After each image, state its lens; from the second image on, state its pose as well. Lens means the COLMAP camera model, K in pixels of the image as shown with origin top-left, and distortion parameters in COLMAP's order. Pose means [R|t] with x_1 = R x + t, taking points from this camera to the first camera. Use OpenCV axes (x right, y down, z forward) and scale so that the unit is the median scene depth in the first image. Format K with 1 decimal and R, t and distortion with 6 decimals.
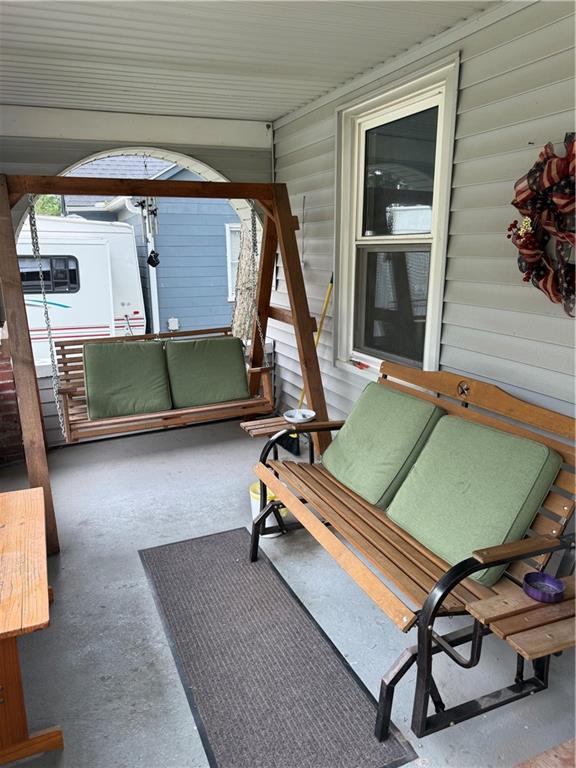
lens RADIAL K [[550.8, 0, 288.0], [0, 550.8, 384.0], [0, 0, 1]] dist [0.001053, 0.001006]
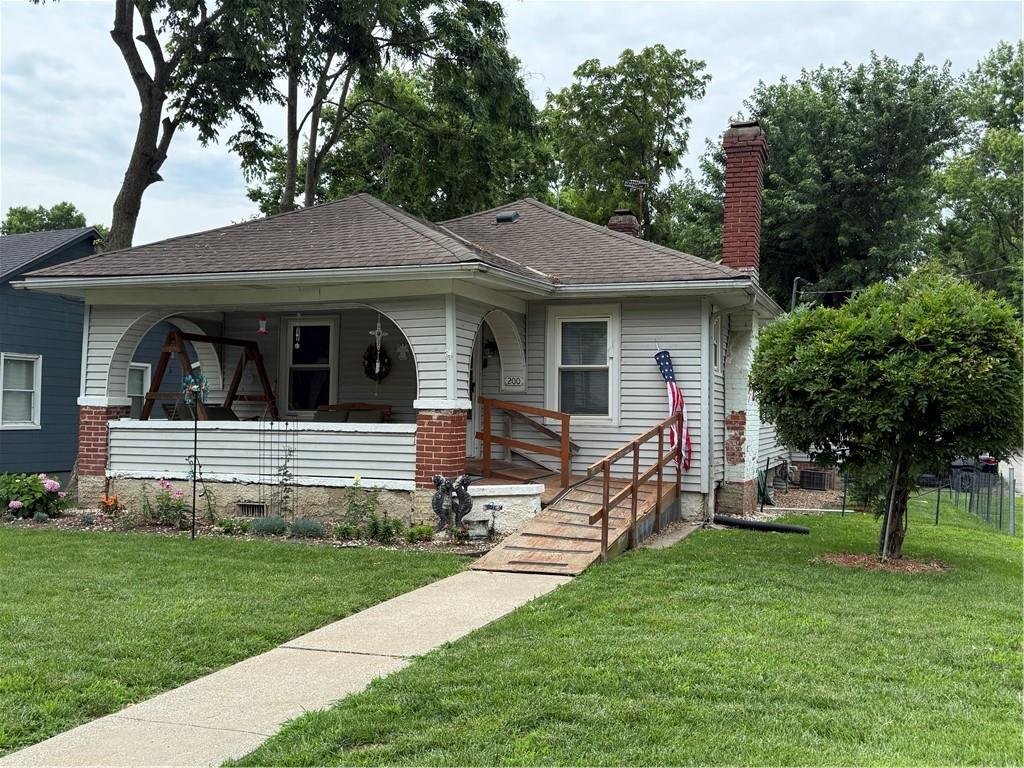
lens RADIAL K [[978.5, 0, 528.1], [0, 978.5, 363.2], [0, 0, 1]] dist [0.181455, -0.375127]
pose [[0.712521, 0.061177, 0.698979, -2.246513], [0.148025, 0.960664, -0.234973, 0.944267], [-0.685859, 0.270890, 0.675438, -2.787502]]
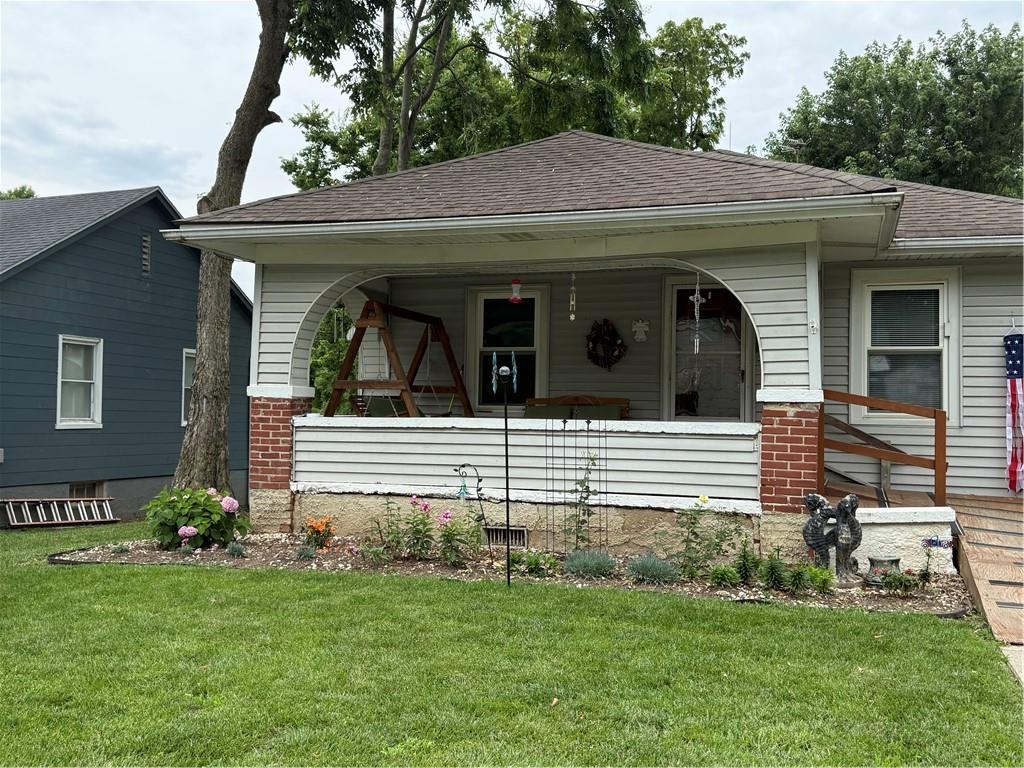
lens RADIAL K [[962.7, 0, 512.0], [0, 962.7, 384.0], [0, 0, 1]] dist [0.168489, -0.325281]
pose [[0.672338, 0.048161, 0.738676, -2.367841], [0.156968, 0.965913, -0.205848, 0.596284], [-0.723410, 0.254348, 0.641861, -1.290693]]
